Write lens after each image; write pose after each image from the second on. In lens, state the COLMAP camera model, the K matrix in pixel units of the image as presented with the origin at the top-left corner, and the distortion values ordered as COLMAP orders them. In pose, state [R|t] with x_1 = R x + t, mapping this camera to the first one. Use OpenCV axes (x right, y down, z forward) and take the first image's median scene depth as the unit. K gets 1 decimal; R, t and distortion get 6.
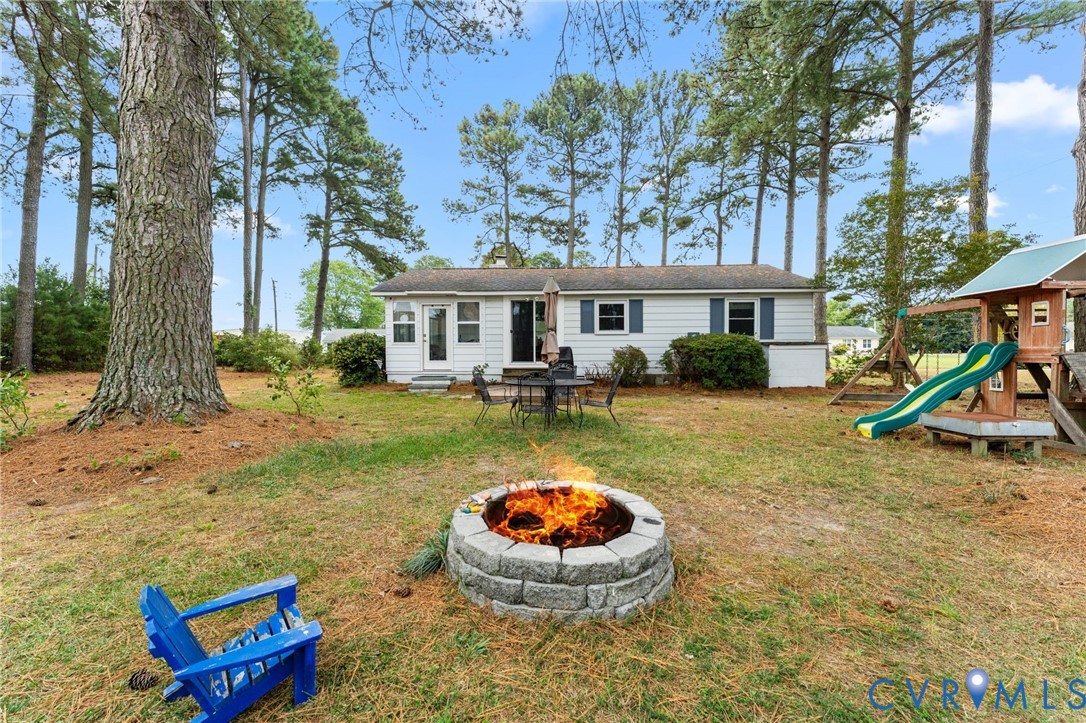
lens RADIAL K [[443.1, 0, 543.0], [0, 443.1, 361.5], [0, 0, 1]] dist [-0.000460, -0.000063]
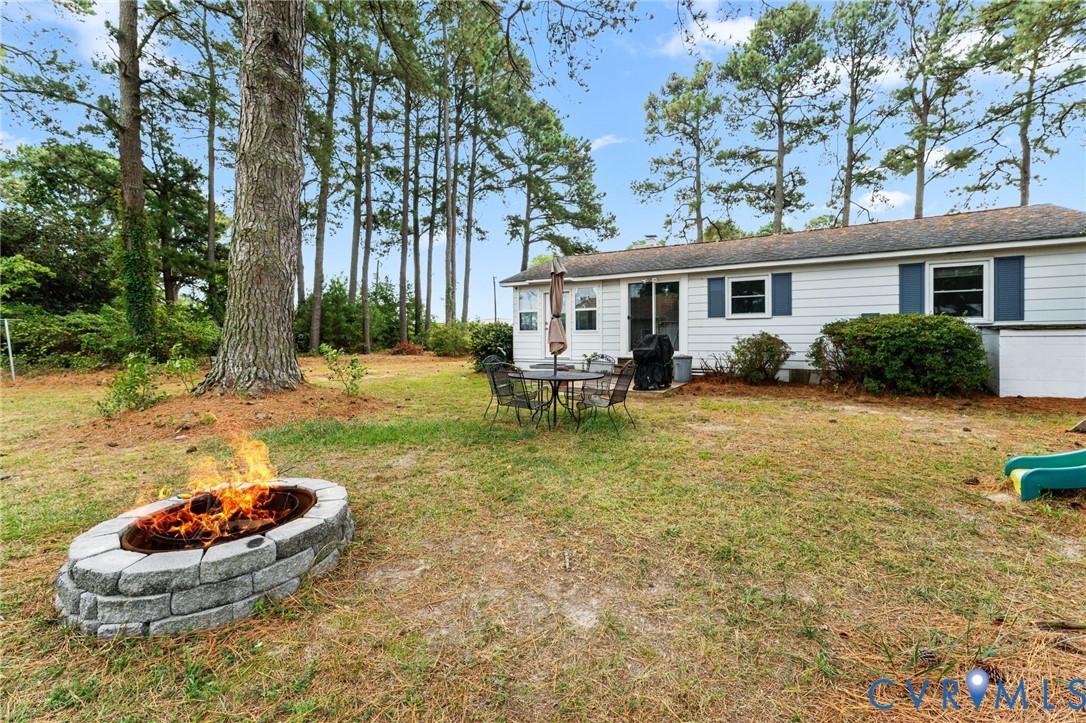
lens RADIAL K [[456.4, 0, 542.6], [0, 456.4, 341.4], [0, 0, 1]] dist [0.000314, 0.000103]
pose [[0.877818, 0.002625, -0.478988, 0.219808], [-0.010248, 0.999859, -0.013301, -0.004471], [0.478885, 0.016585, 0.877721, 0.091877]]
